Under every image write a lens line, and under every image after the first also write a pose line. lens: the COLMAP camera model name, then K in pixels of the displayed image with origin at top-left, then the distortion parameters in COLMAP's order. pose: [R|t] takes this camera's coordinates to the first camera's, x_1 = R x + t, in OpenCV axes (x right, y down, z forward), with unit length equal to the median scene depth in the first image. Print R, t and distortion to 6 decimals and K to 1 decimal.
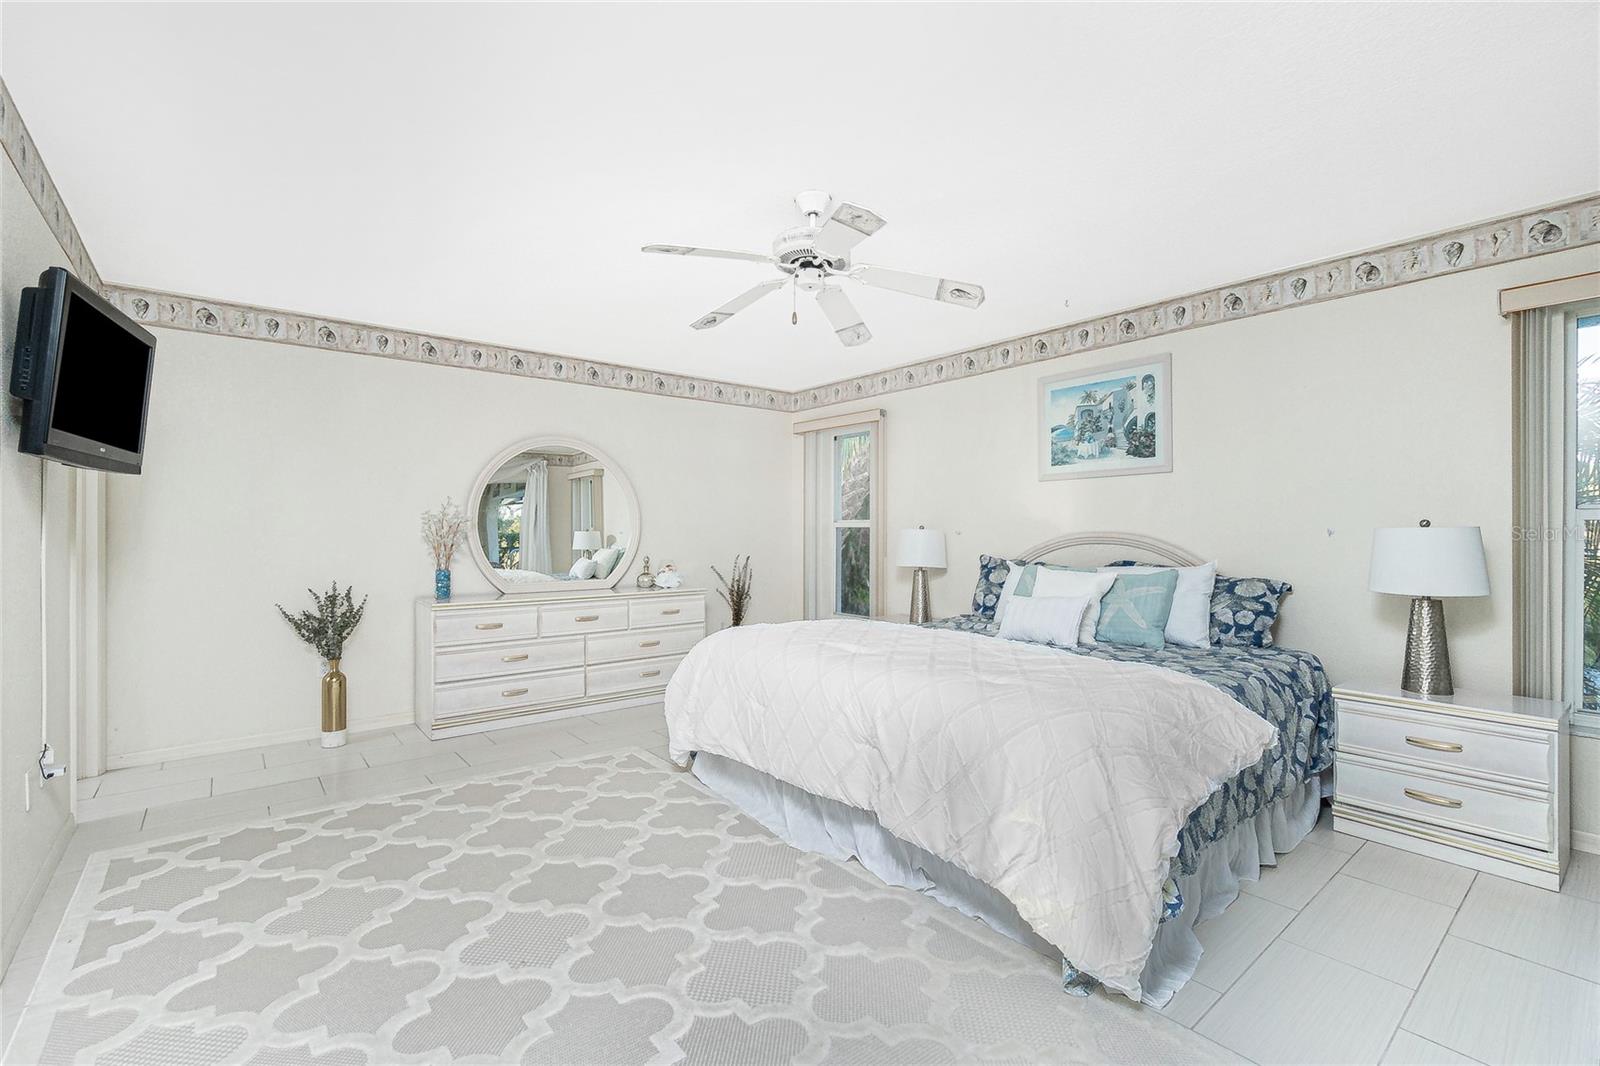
lens RADIAL K [[706.5, 0, 781.9], [0, 706.5, 535.5], [0, 0, 1]] dist [0.001876, 0.000671]
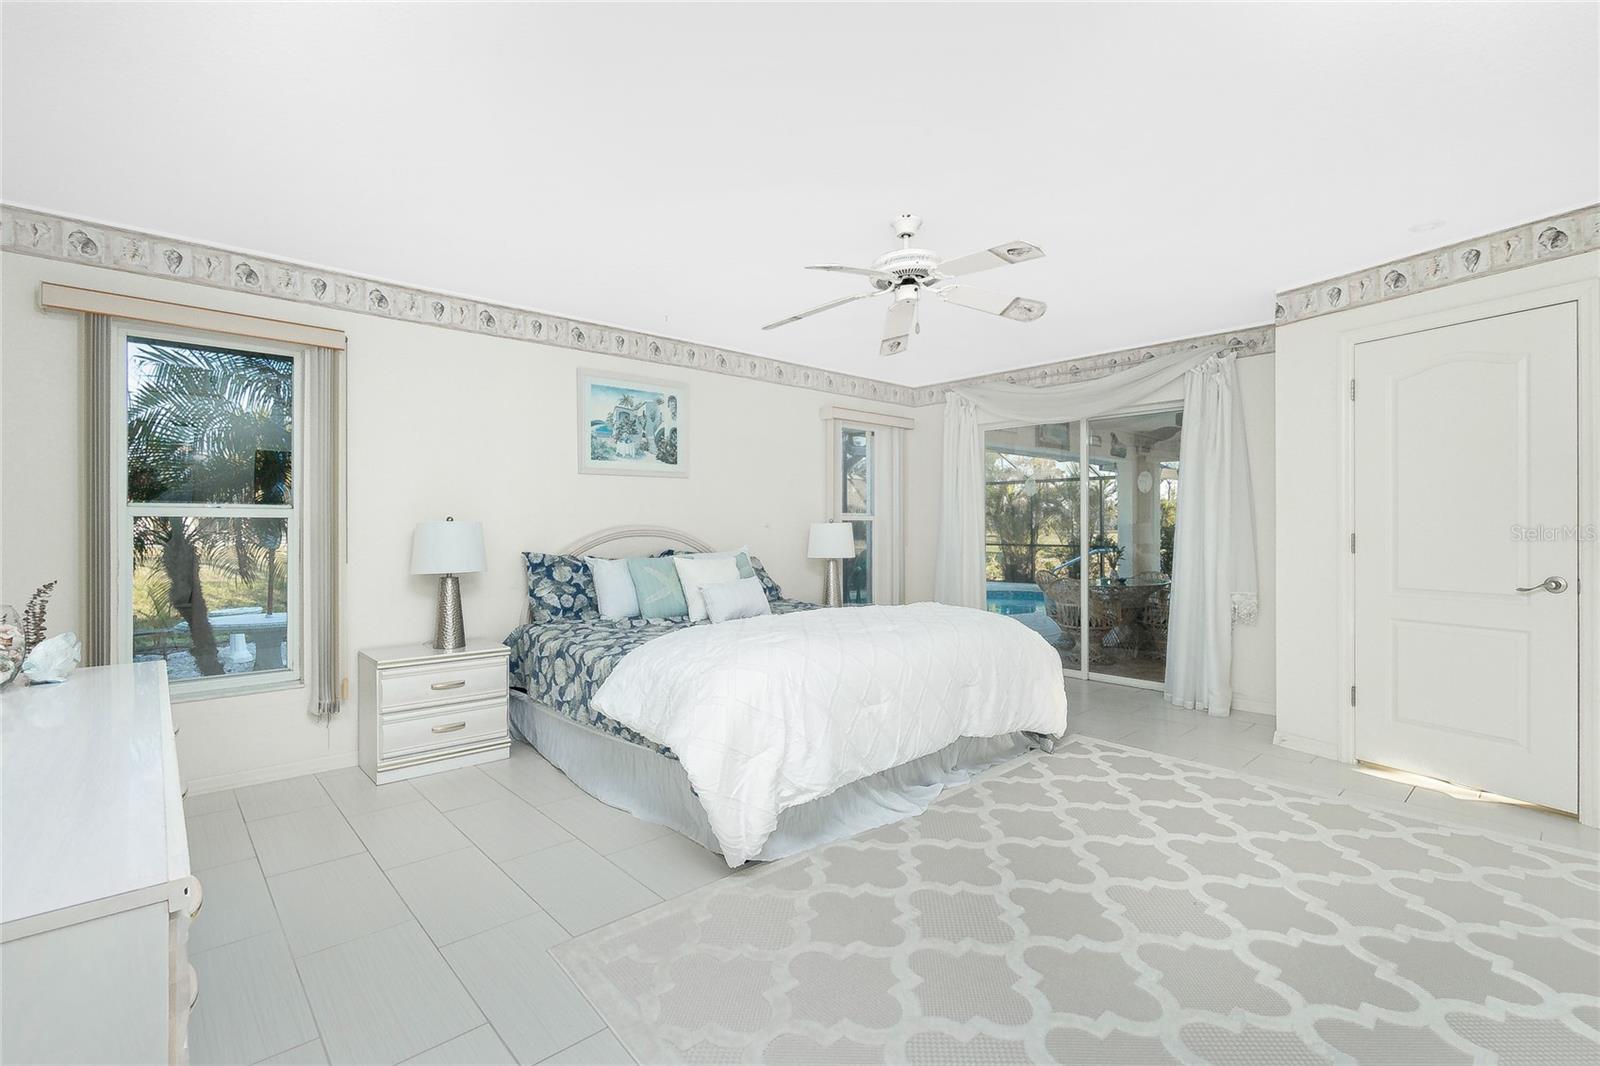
lens RADIAL K [[706.5, 0, 781.9], [0, 706.5, 535.5], [0, 0, 1]] dist [0.001876, 0.000671]
pose [[-0.040746, -0.010181, 0.999118, -0.662967], [0.007972, 0.999913, 0.010515, 0.000790], [-0.999138, 0.008393, -0.040662, 0.814863]]
